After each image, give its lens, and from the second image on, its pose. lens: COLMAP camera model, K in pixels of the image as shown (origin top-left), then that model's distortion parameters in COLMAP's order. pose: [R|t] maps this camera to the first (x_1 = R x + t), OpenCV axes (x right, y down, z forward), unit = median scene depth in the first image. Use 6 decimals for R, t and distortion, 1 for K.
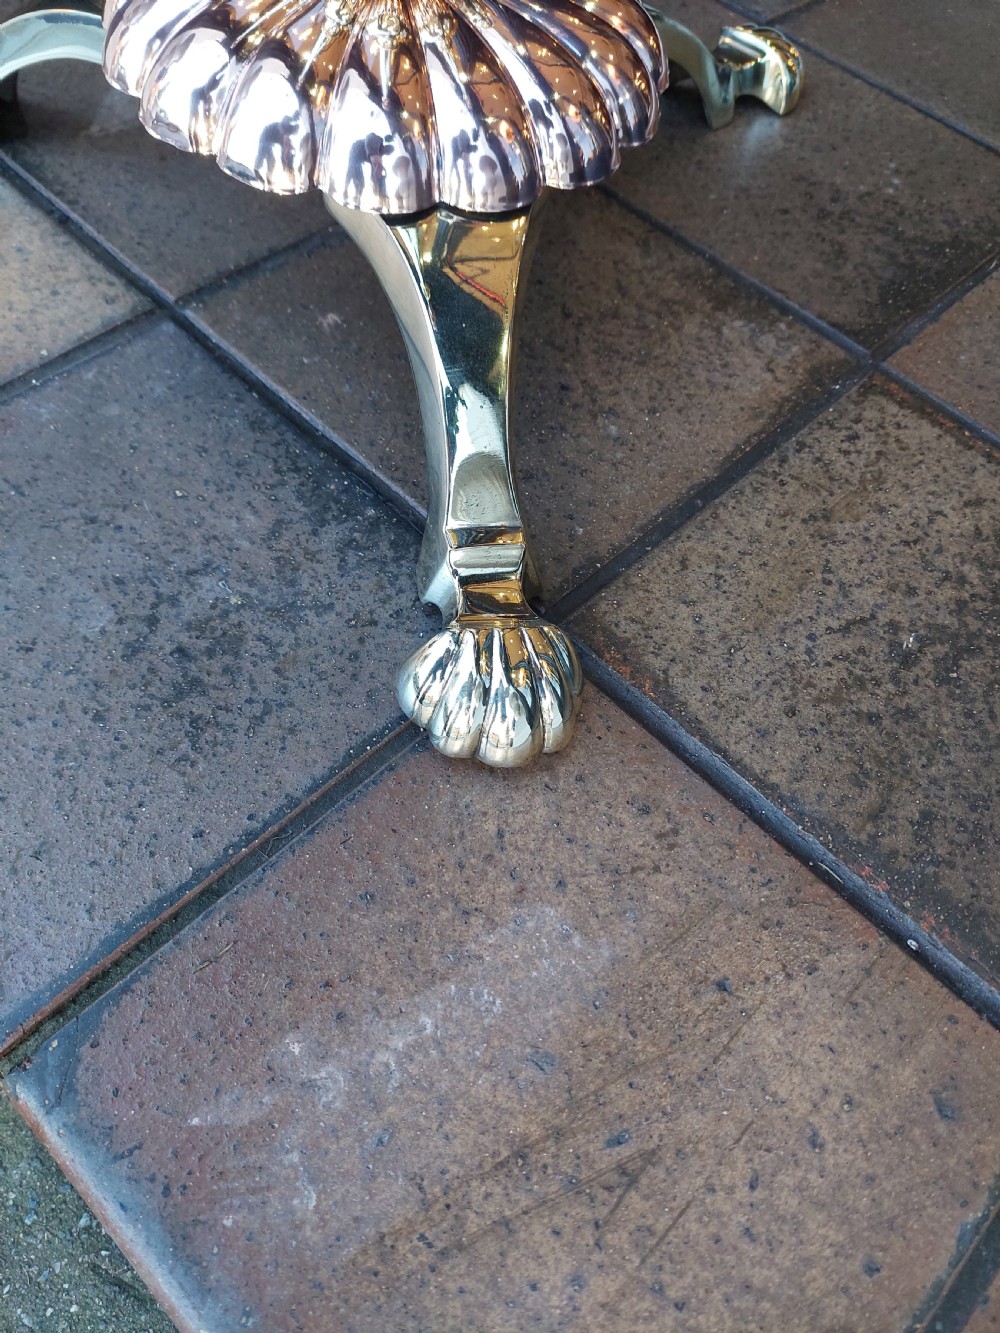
lens RADIAL K [[989.0, 0, 503.5], [0, 989.0, 678.0], [0, 0, 1]] dist [0.029621, -0.036558]
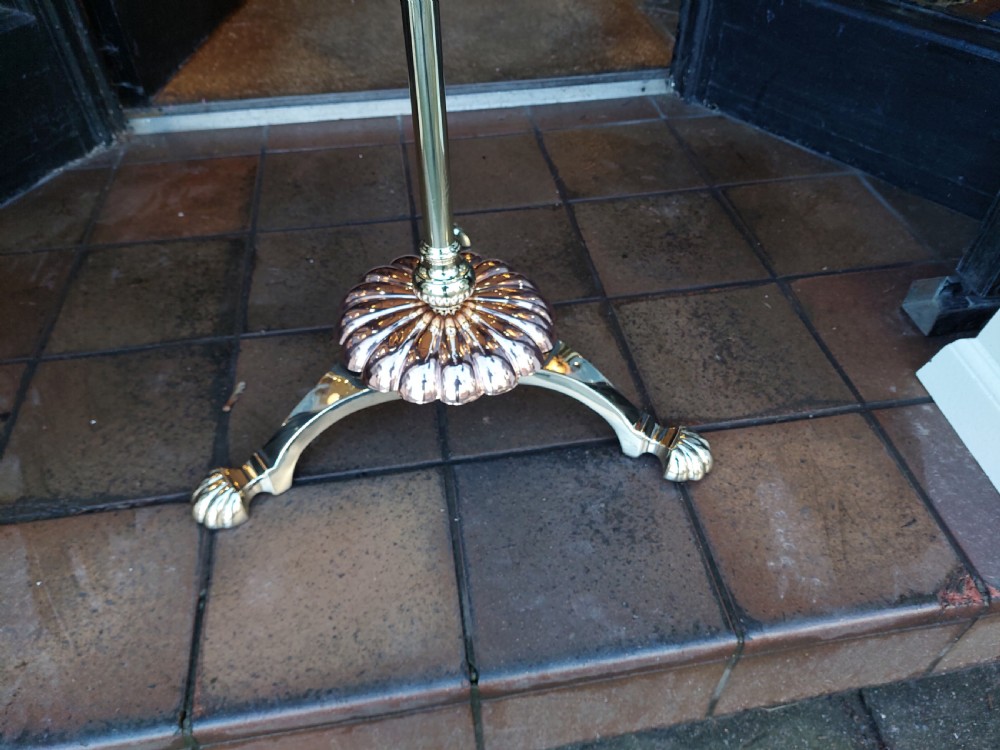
lens RADIAL K [[741.9, 0, 497.2], [0, 741.9, 371.9], [0, 0, 1]] dist [0.029621, -0.036558]
pose [[0.591495, -0.638120, 0.492886, -1.211548], [0.718269, 0.694754, 0.037501, -0.614961], [-0.366365, 0.331843, 0.869285, -0.752131]]
